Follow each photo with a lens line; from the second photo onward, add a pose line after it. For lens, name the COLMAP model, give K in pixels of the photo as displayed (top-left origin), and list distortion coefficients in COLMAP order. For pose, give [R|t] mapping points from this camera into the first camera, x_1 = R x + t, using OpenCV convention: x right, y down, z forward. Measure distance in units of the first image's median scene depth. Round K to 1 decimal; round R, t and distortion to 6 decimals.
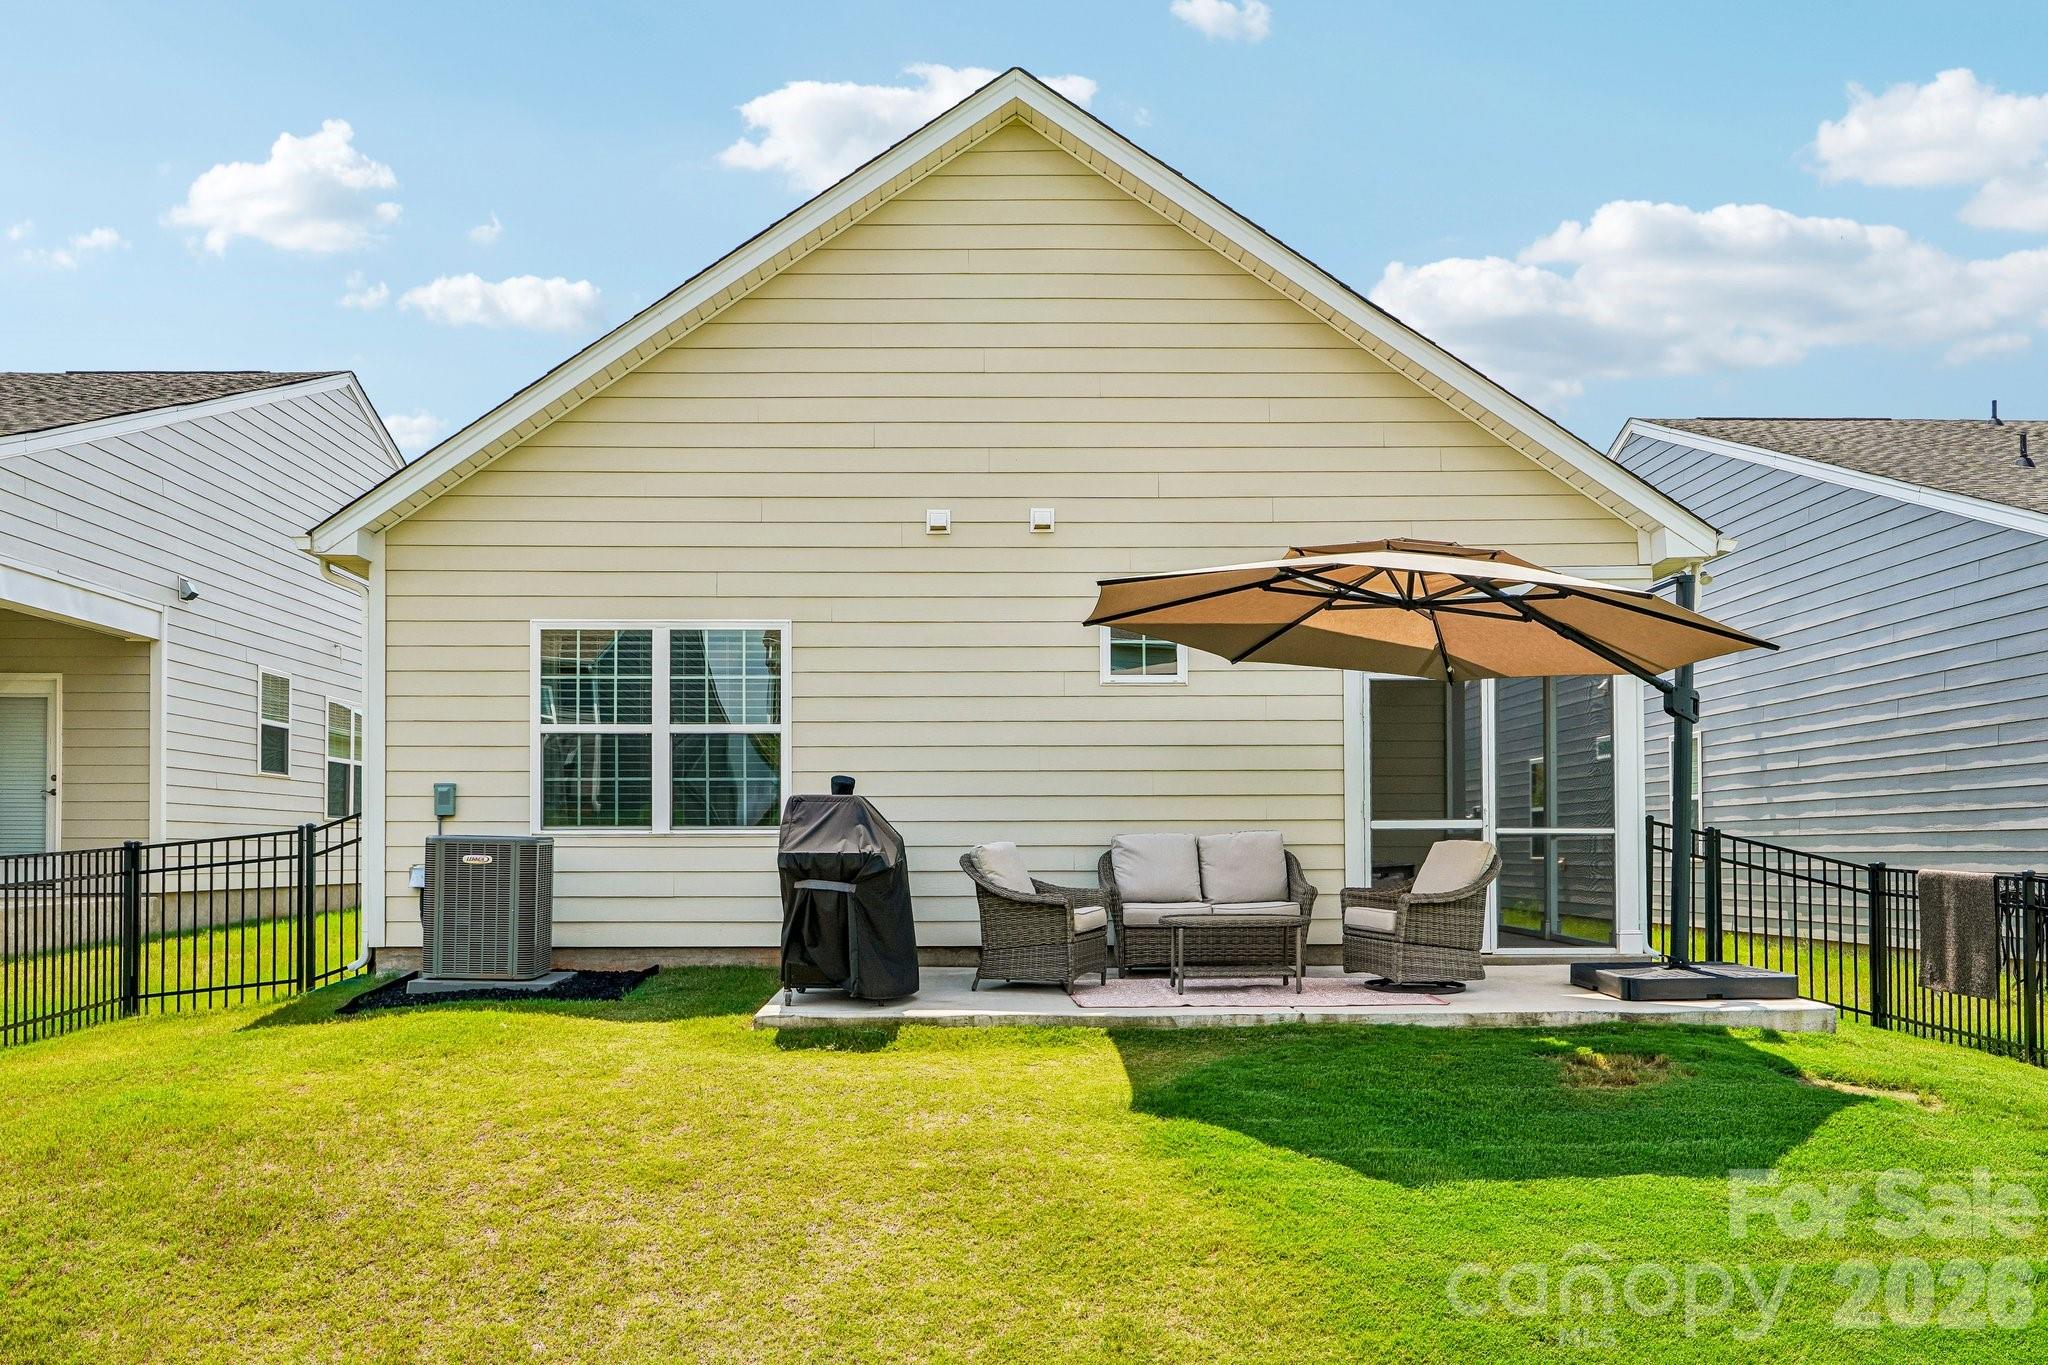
lens RADIAL K [[1751.1, 0, 1033.3], [0, 1751.1, 852.1], [0, 0, 1]] dist [-0.002150, 0.003210]
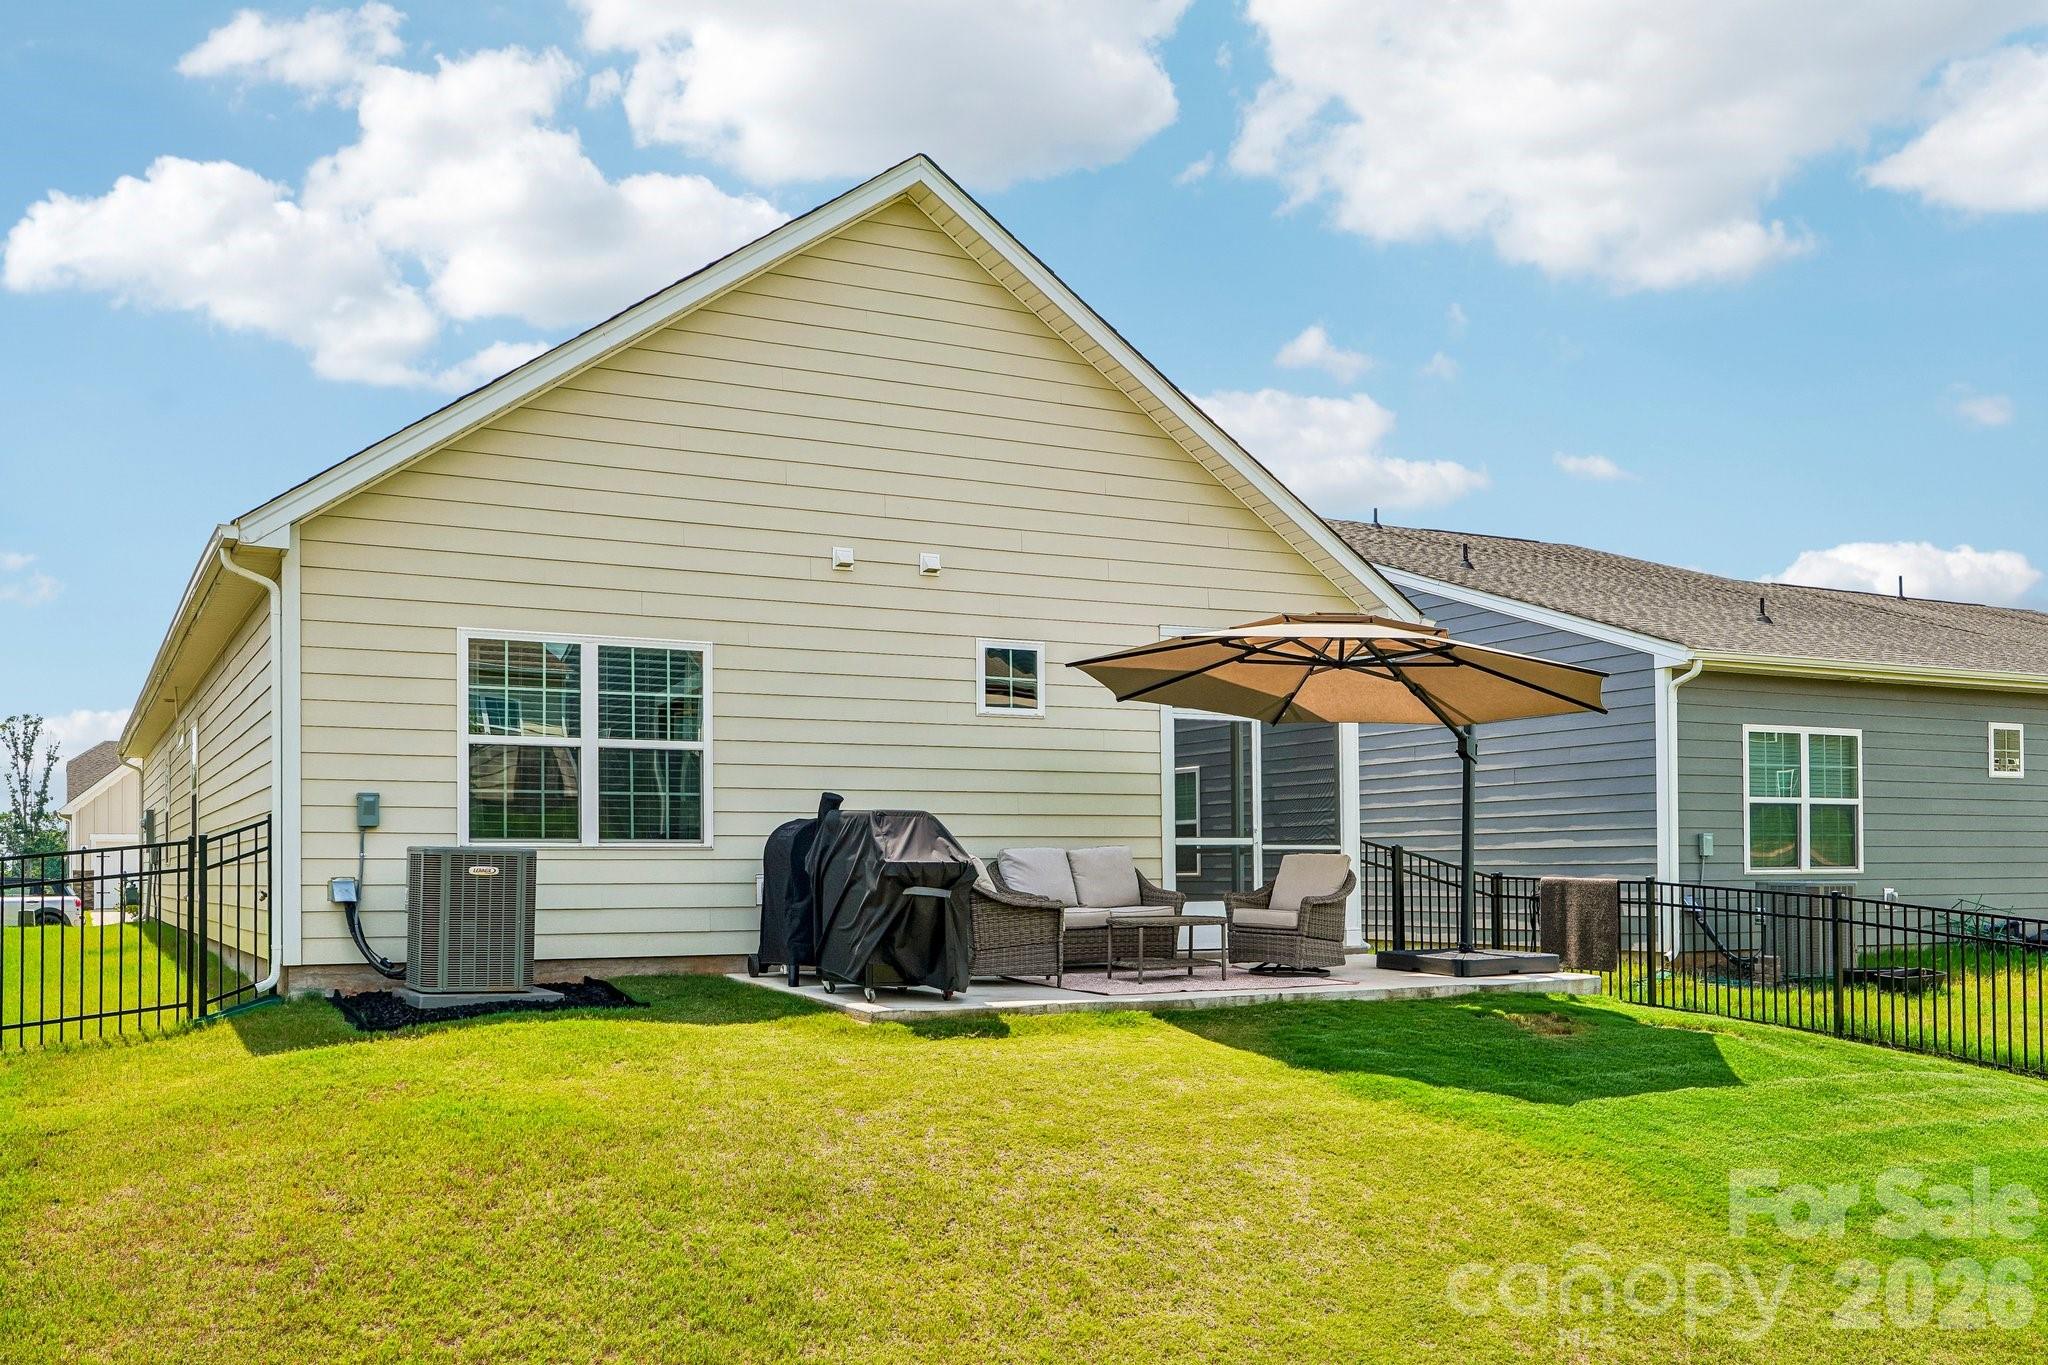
lens RADIAL K [[1772.0, 0, 987.1], [0, 1772.0, 860.7], [0, 0, 1]] dist [0.003217, 0.000101]
pose [[0.898302, 0.000757, 0.439378, -0.456883], [0.003155, 0.999962, -0.008173, 0.006852], [-0.439367, 0.008728, 0.898265, -0.019835]]
